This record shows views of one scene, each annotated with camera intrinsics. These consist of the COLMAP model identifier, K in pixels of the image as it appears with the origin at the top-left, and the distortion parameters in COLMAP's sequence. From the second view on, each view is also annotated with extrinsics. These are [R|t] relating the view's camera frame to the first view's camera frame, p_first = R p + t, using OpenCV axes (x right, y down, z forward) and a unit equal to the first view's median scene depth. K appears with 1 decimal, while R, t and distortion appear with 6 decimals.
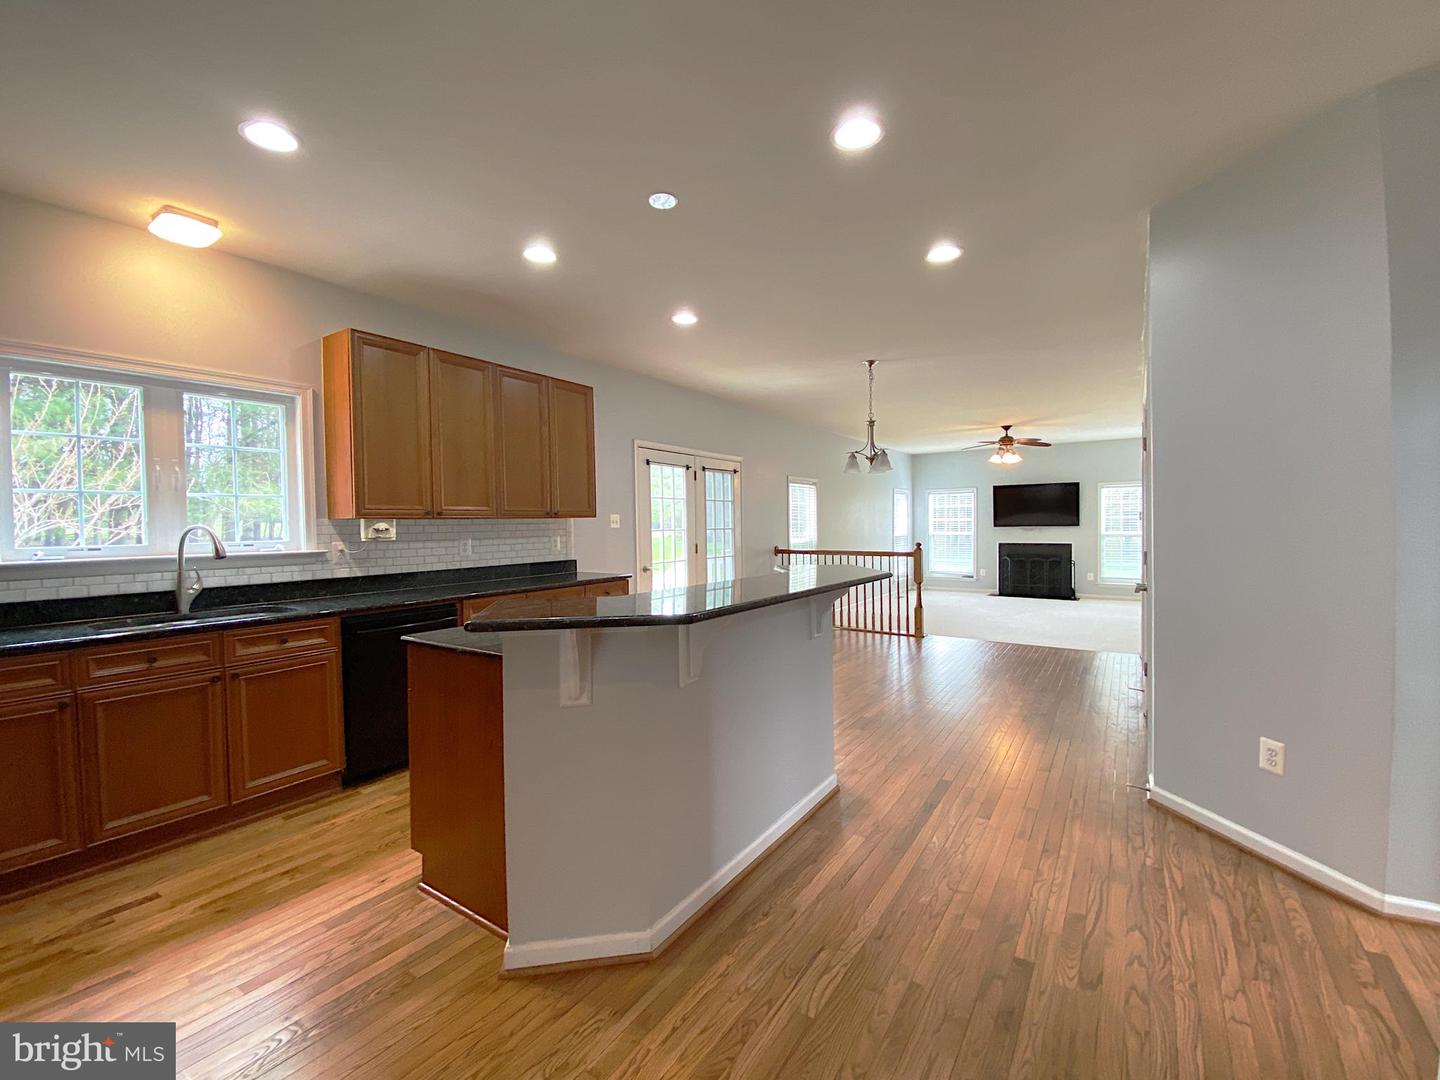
lens RADIAL K [[606.1, 0, 724.5], [0, 606.1, 541.6], [0, 0, 1]] dist [-0.001708, -0.000126]
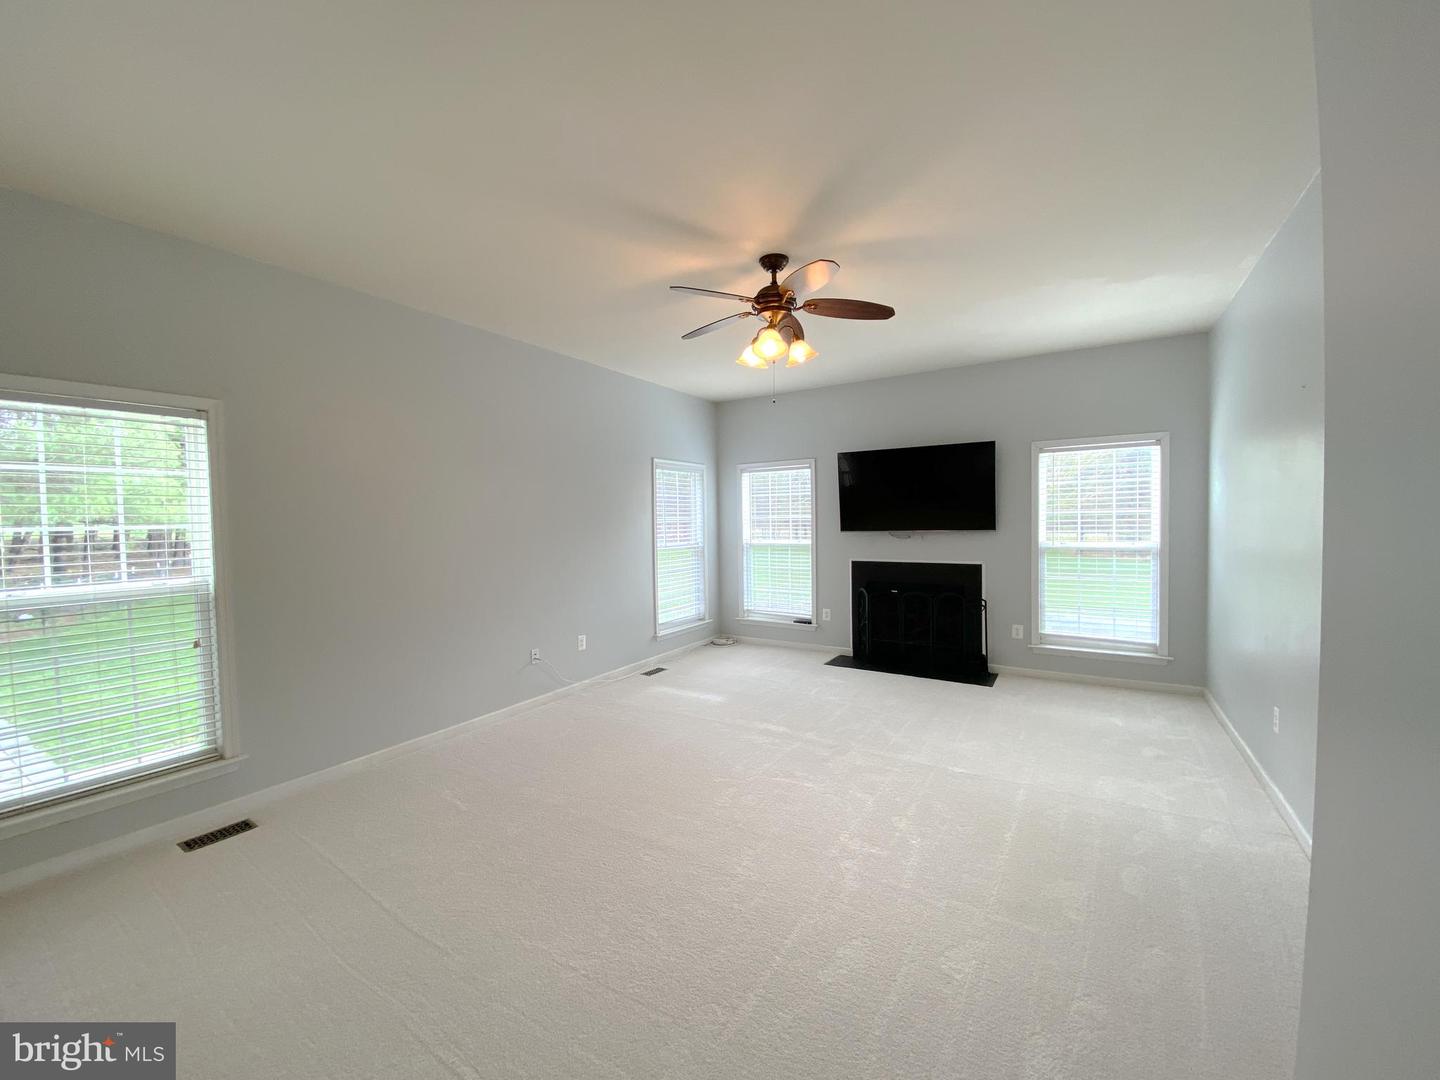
lens RADIAL K [[606.1, 0, 716.2], [0, 606.1, 536.5], [0, 0, 1]] dist [-0.001708, -0.000126]
pose [[0.998393, -0.003270, 0.056571, 0.324996], [0.003247, 0.999995, 0.000498, -0.021382], [-0.056573, -0.000314, 0.998398, 0.510650]]
